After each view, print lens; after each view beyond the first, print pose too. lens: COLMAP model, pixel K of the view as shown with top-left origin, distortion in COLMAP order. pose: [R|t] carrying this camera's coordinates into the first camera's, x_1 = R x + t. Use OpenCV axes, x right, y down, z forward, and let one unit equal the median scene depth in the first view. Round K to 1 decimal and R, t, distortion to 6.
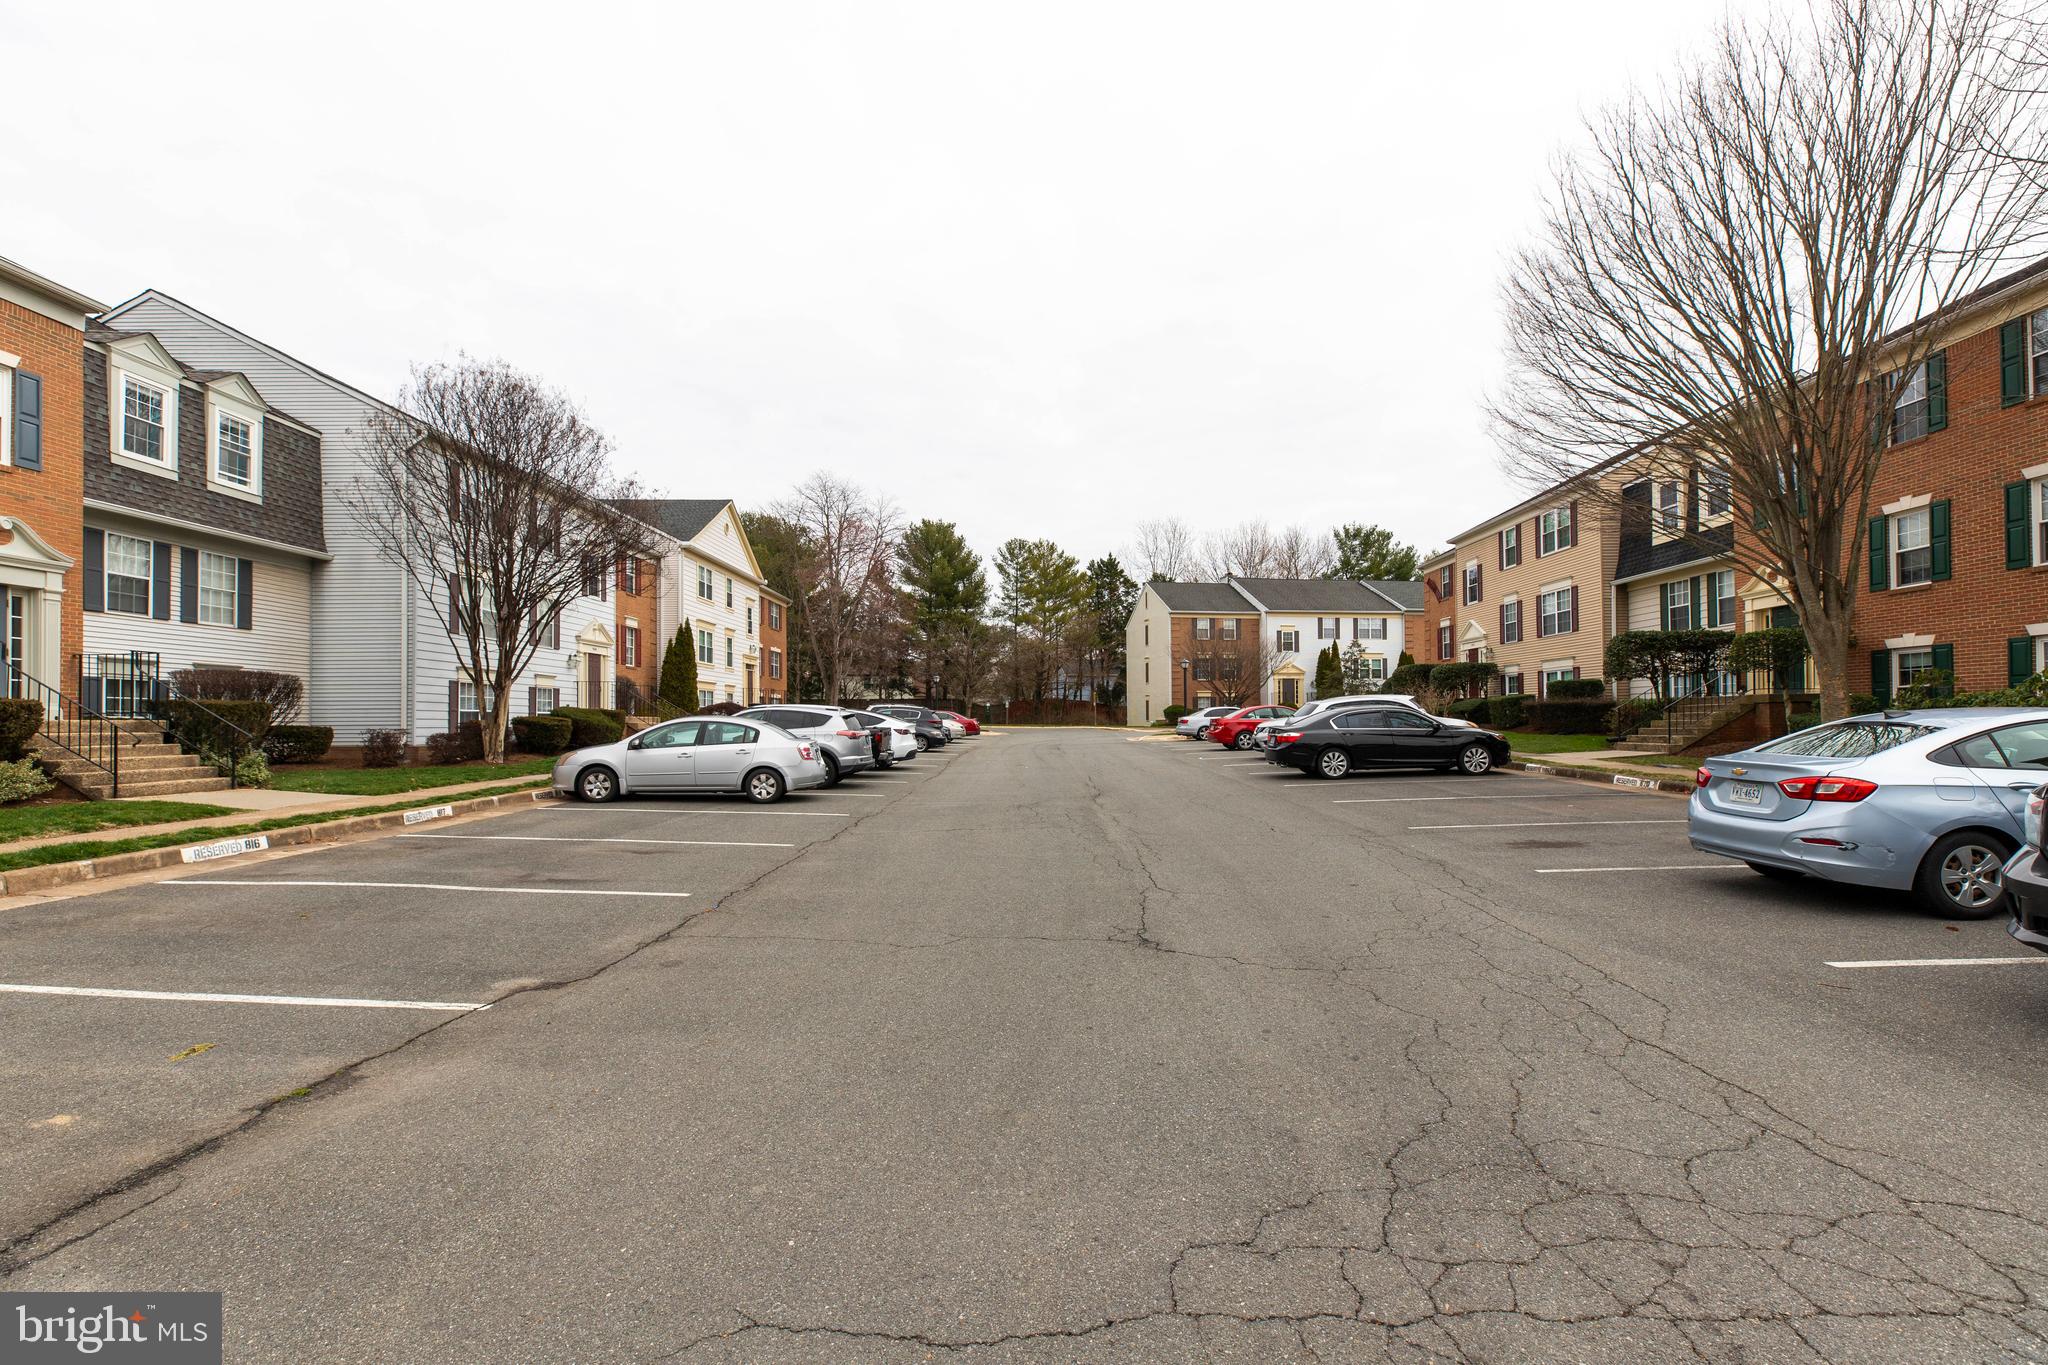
lens RADIAL K [[930.4, 0, 1022.9], [0, 930.4, 705.8], [0, 0, 1]] dist [0.011857, -0.000624]
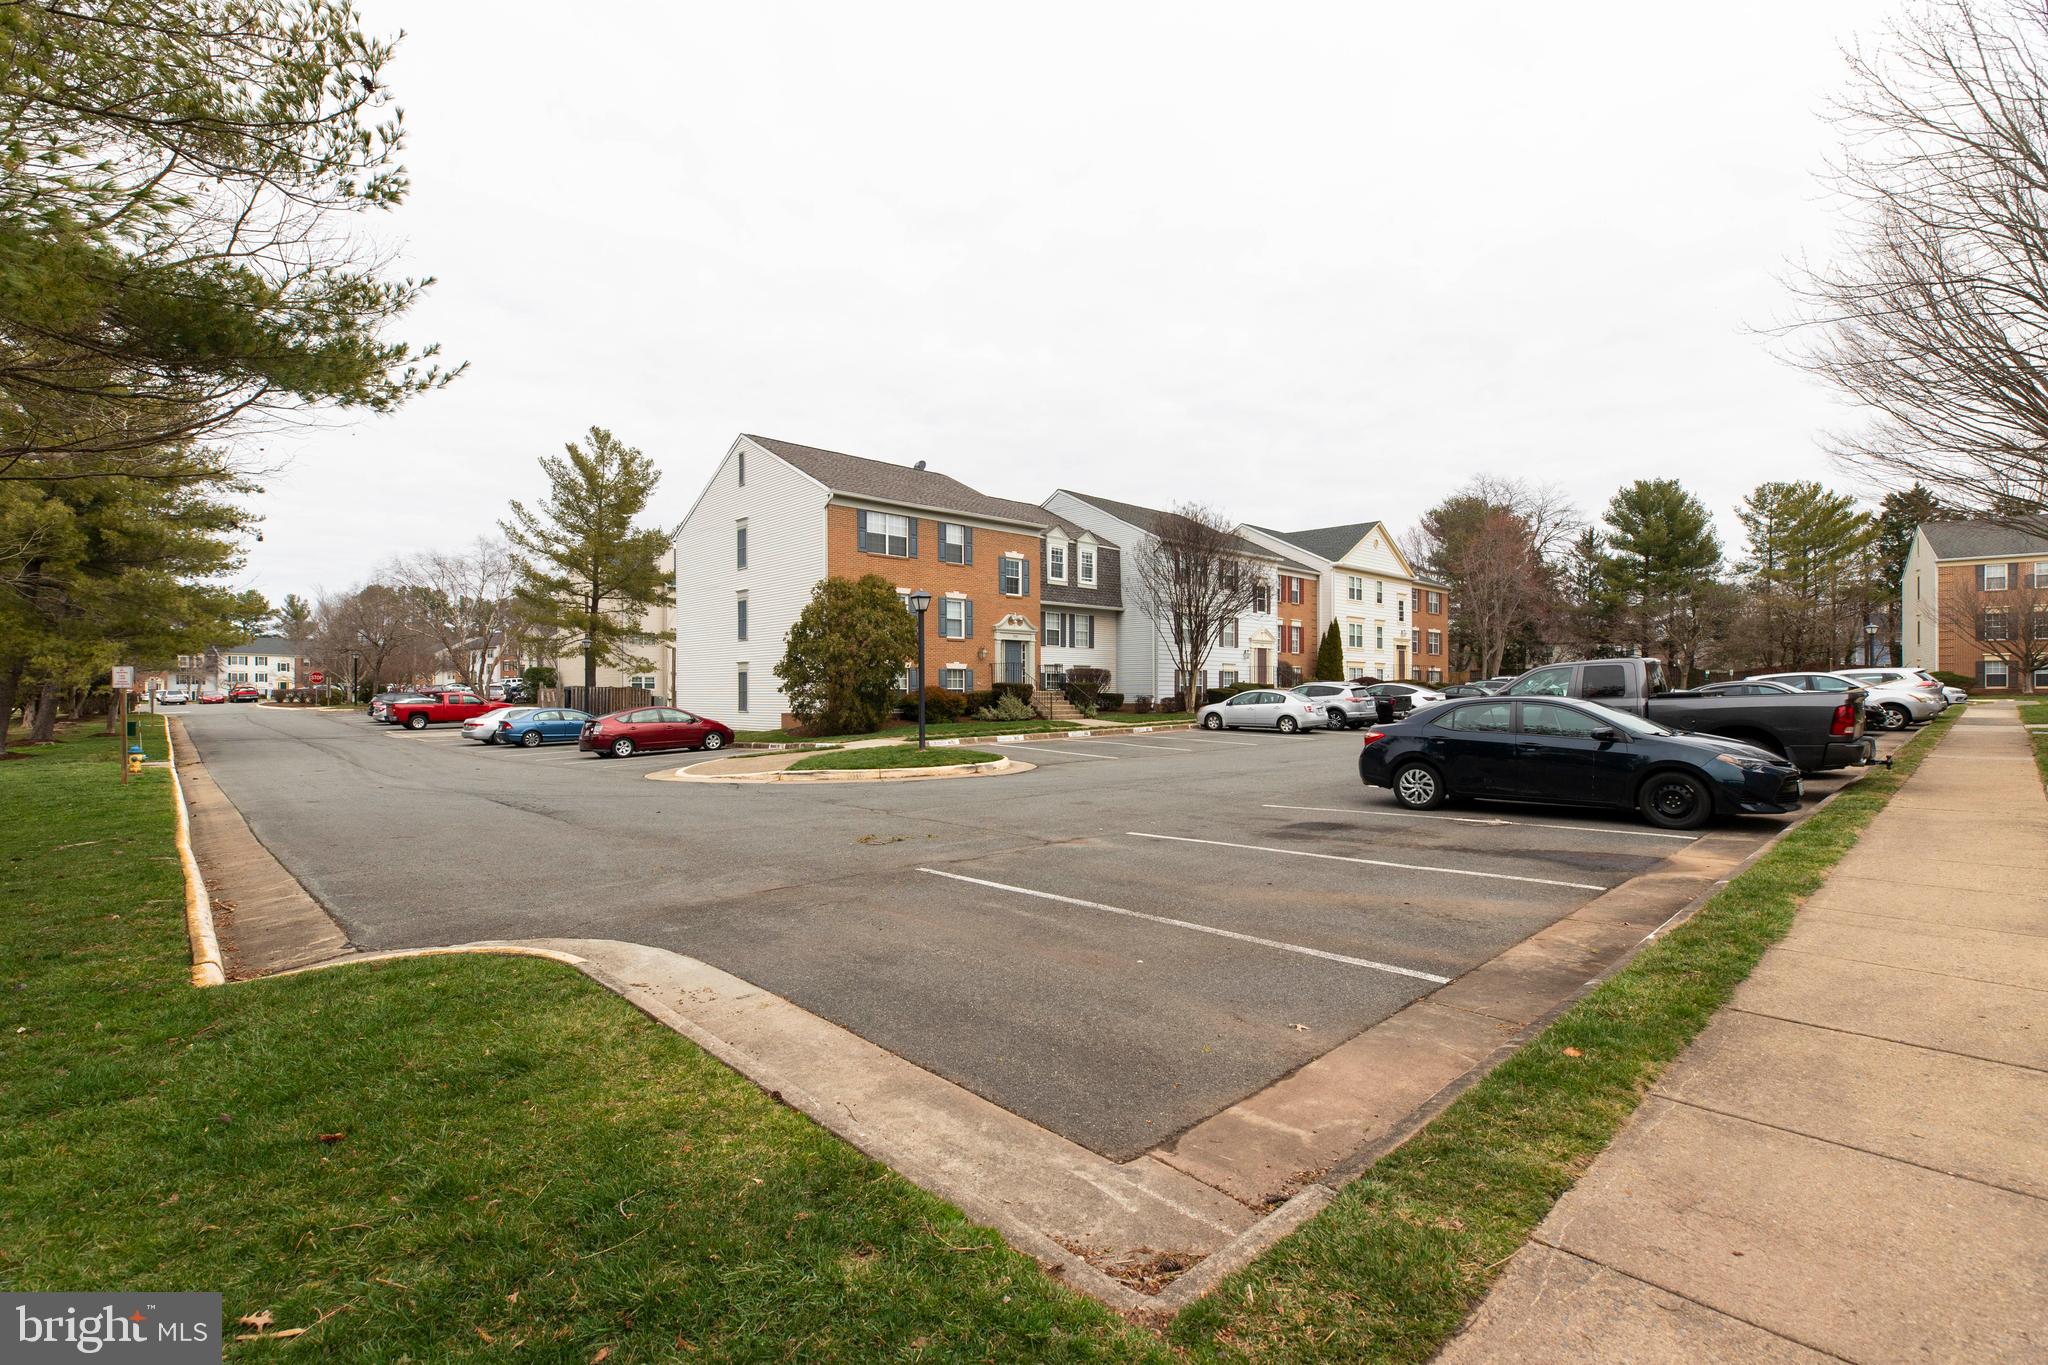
lens RADIAL K [[945.7, 0, 1014.0], [0, 945.7, 688.4], [0, 0, 1]] dist [-0.045662, 0.013097]
pose [[0.700089, 0.000238, -0.714055, 0.583522], [0.011688, 0.999862, 0.011793, -0.017021], [0.713959, -0.016602, 0.699990, -0.634399]]
